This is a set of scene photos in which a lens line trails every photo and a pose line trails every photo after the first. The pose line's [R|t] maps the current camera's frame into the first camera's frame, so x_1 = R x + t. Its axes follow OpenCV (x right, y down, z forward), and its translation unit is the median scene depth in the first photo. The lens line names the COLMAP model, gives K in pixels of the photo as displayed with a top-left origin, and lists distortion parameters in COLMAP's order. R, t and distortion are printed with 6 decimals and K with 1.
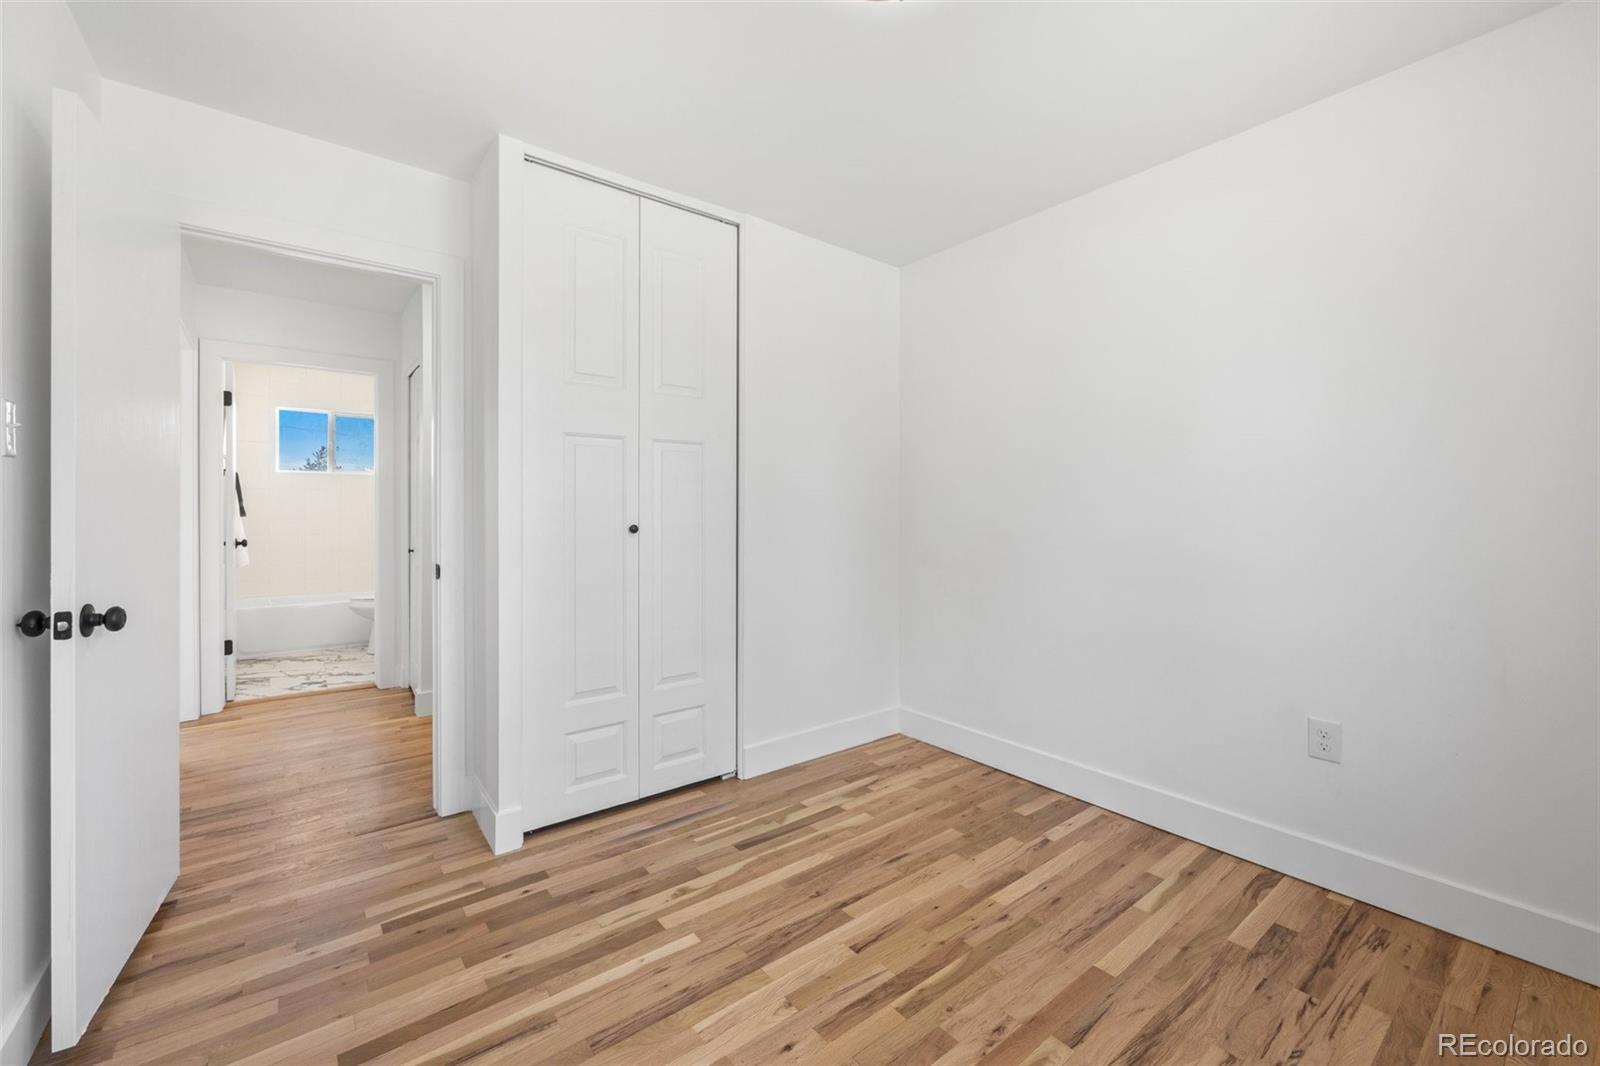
lens RADIAL K [[641.6, 0, 801.4], [0, 641.6, 518.7], [0, 0, 1]] dist [-0.002062, 0.001596]
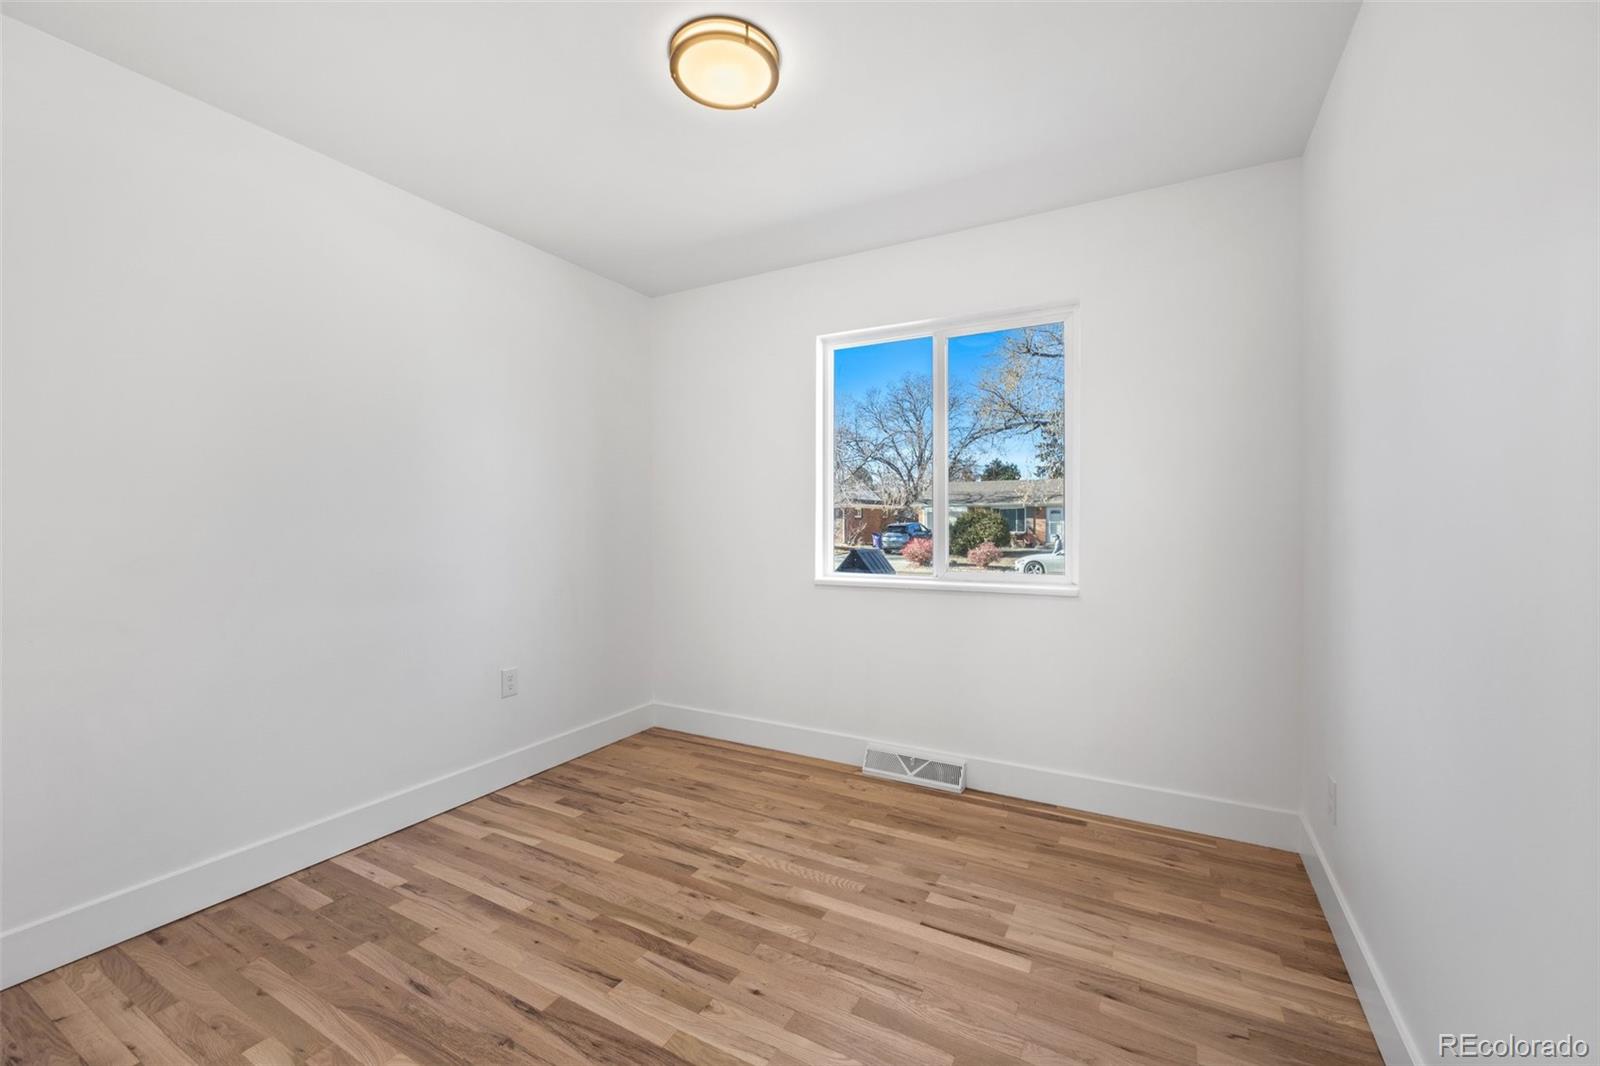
lens RADIAL K [[641.6, 0, 804.4], [0, 641.6, 529.2], [0, 0, 1]] dist [-0.002062, 0.001596]
pose [[-0.386100, -0.007221, 0.922429, -0.828037], [0.011971, 0.999846, 0.012838, -0.009804], [-0.922379, 0.015999, -0.385954, 1.013580]]
